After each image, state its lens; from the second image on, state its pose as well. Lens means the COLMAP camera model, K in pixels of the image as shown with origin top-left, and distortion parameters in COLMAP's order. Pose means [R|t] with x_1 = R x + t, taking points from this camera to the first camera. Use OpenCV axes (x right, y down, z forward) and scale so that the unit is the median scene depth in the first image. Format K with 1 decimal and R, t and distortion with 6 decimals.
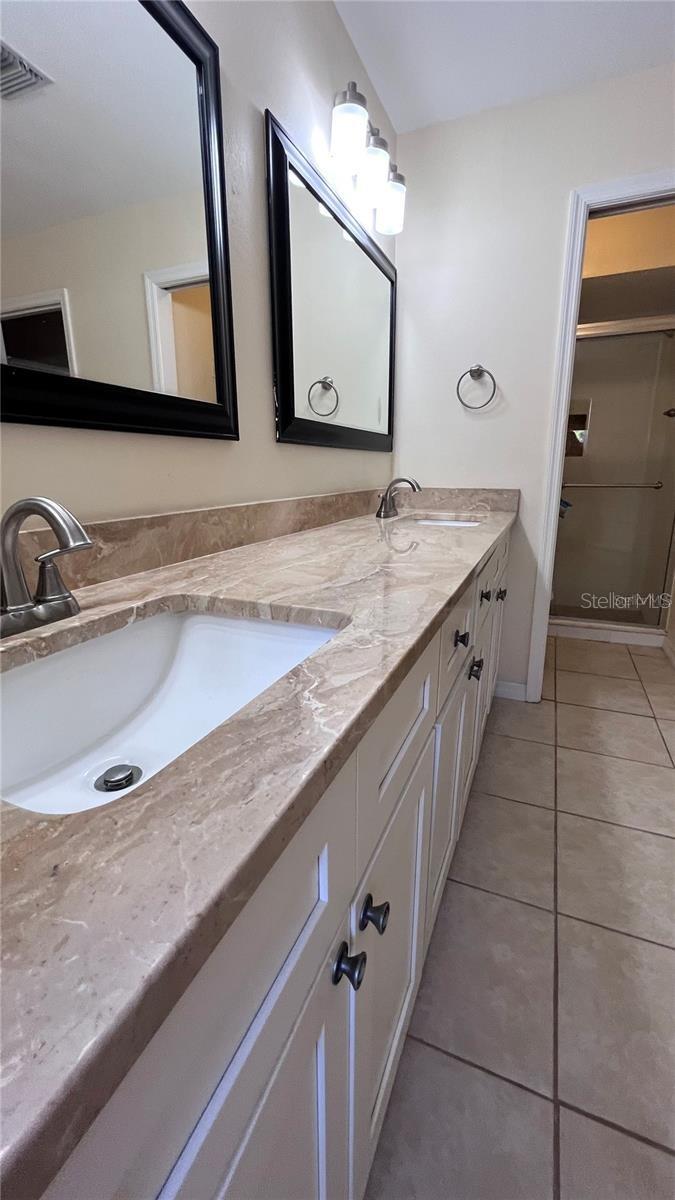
lens RADIAL K [[492.2, 0, 337.9], [0, 492.2, 597.8], [0, 0, 1]] dist [0.002192, -0.000364]
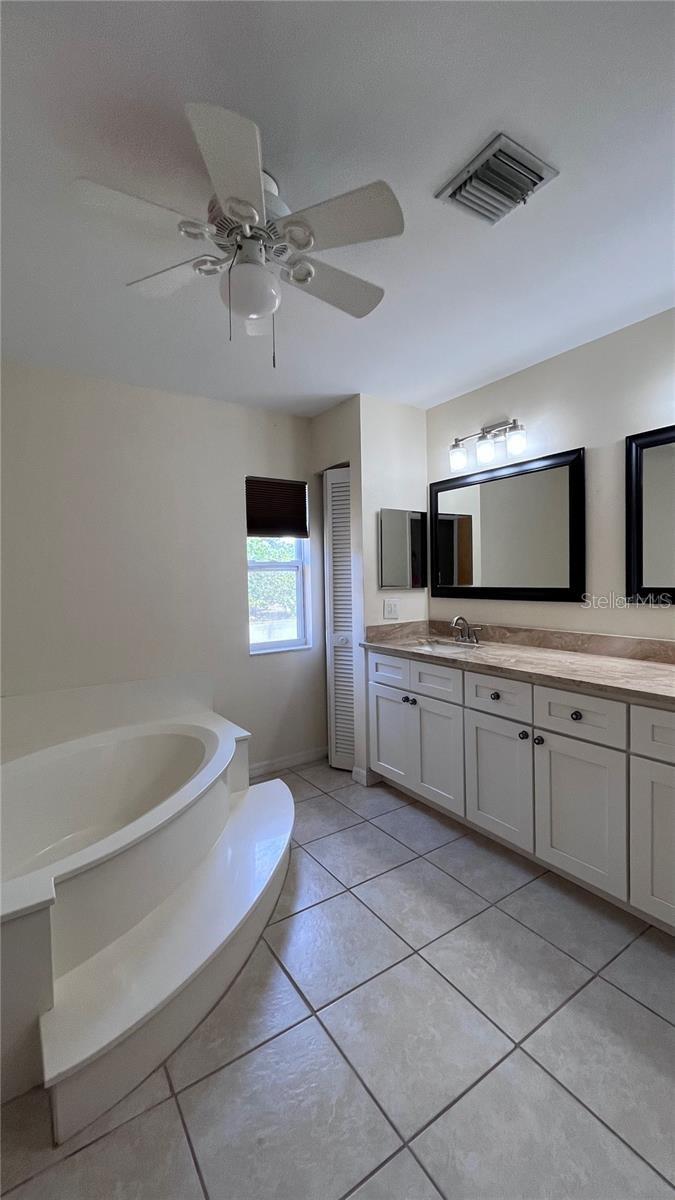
lens RADIAL K [[492.2, 0, 337.5], [0, 492.2, 596.8], [0, 0, 1]] dist [0.002192, -0.000364]
pose [[-0.556179, 0.052693, -0.829390, 2.200458], [-0.190273, 0.963405, 0.188802, -0.565392], [0.808988, 0.262818, -0.525800, 1.309947]]
